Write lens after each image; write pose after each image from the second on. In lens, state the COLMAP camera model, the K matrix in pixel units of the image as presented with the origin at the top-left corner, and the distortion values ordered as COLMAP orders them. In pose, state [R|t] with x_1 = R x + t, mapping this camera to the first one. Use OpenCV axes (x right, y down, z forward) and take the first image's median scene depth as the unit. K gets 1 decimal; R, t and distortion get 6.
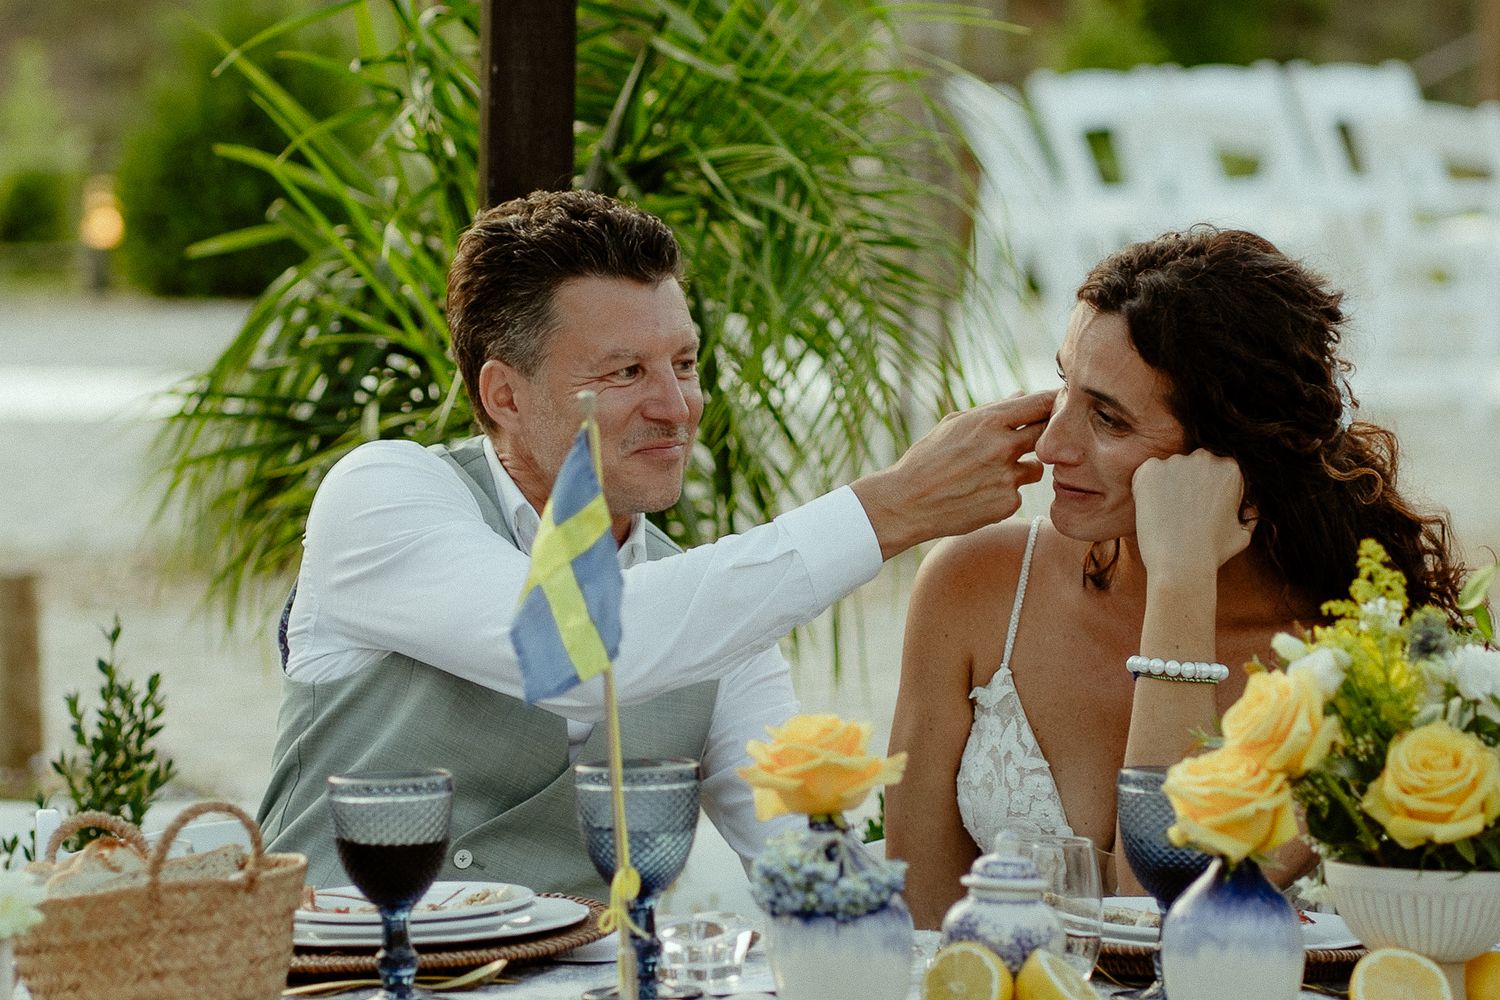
lens RADIAL K [[6794.7, 0, 750.0], [0, 6794.7, 500.0], [0, 0, 1]] dist [-0.125967, 9.235565]
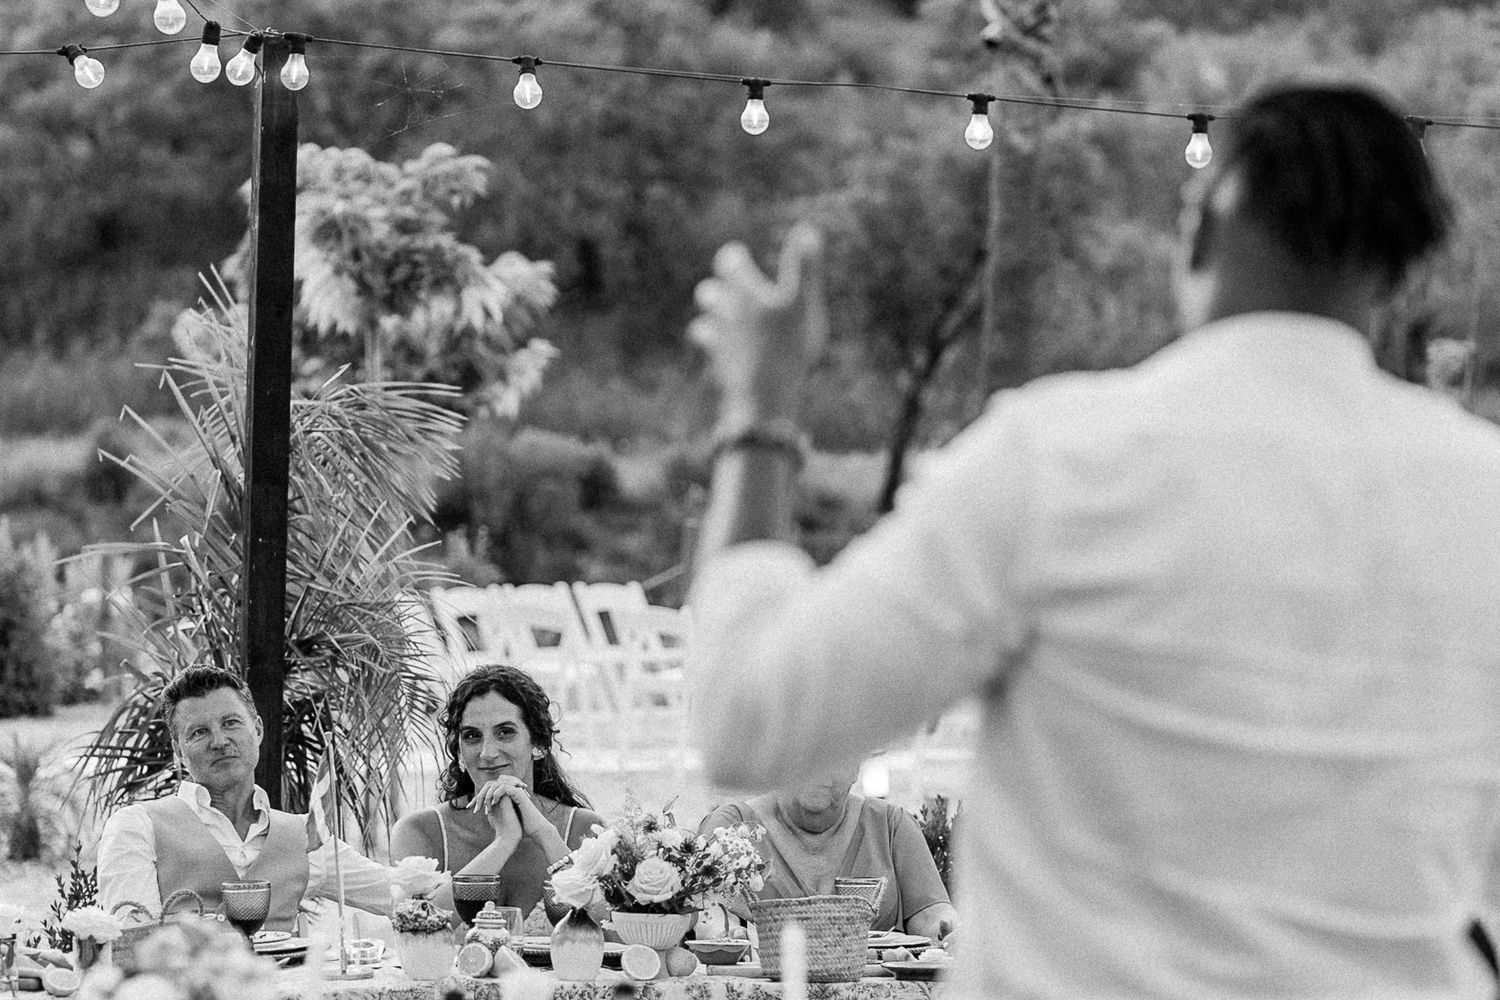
lens RADIAL K [[4958.6, 0, 749.3], [0, 4958.6, 461.9], [0, 0, 1]] dist [-0.546735, 27.942941]
pose [[0.992995, 0.004122, 0.118087, -0.087956], [0.005726, 0.996539, -0.082930, 0.039070], [-0.118020, 0.083025, 0.989534, -0.900377]]
